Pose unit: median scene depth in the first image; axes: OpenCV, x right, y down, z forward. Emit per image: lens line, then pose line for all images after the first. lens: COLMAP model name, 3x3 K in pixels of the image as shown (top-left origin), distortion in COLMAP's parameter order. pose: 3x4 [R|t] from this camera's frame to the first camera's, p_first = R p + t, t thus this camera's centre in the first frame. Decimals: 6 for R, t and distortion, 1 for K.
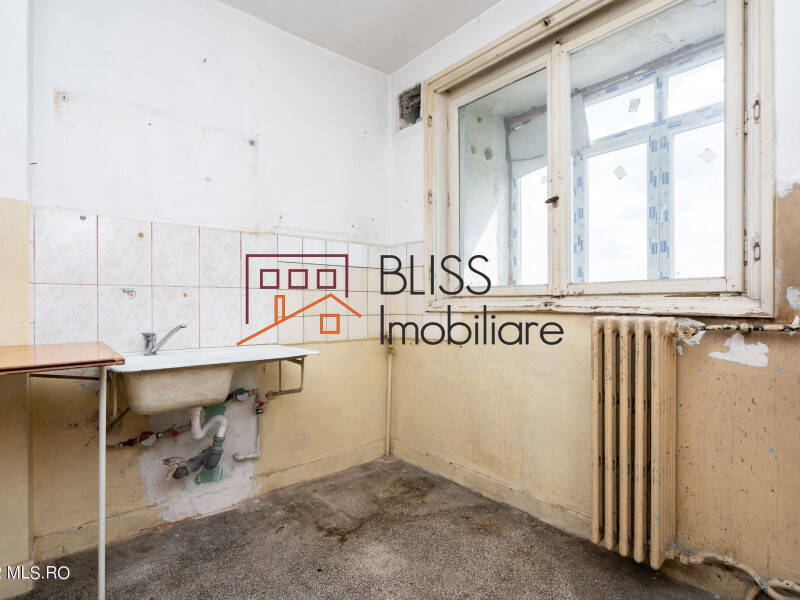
lens RADIAL K [[412.3, 0, 406.9], [0, 412.3, 303.0], [0, 0, 1]] dist [-0.000952, 0.000062]
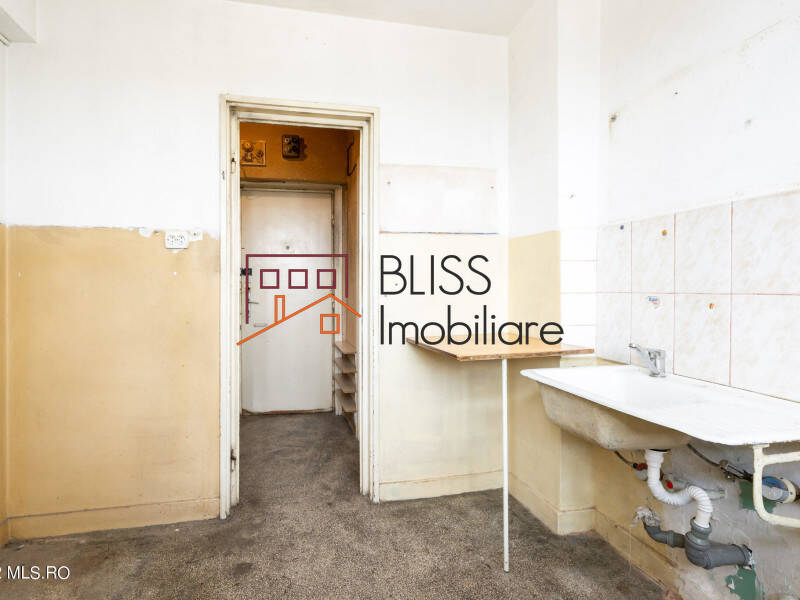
lens RADIAL K [[412.3, 0, 406.9], [0, 412.3, 303.0], [0, 0, 1]] dist [-0.000952, 0.000062]
pose [[-0.395100, 0.022359, -0.918366, 0.305802], [-0.014975, 0.999414, 0.030775, -0.036313], [0.918516, 0.025911, -0.394533, 0.772882]]
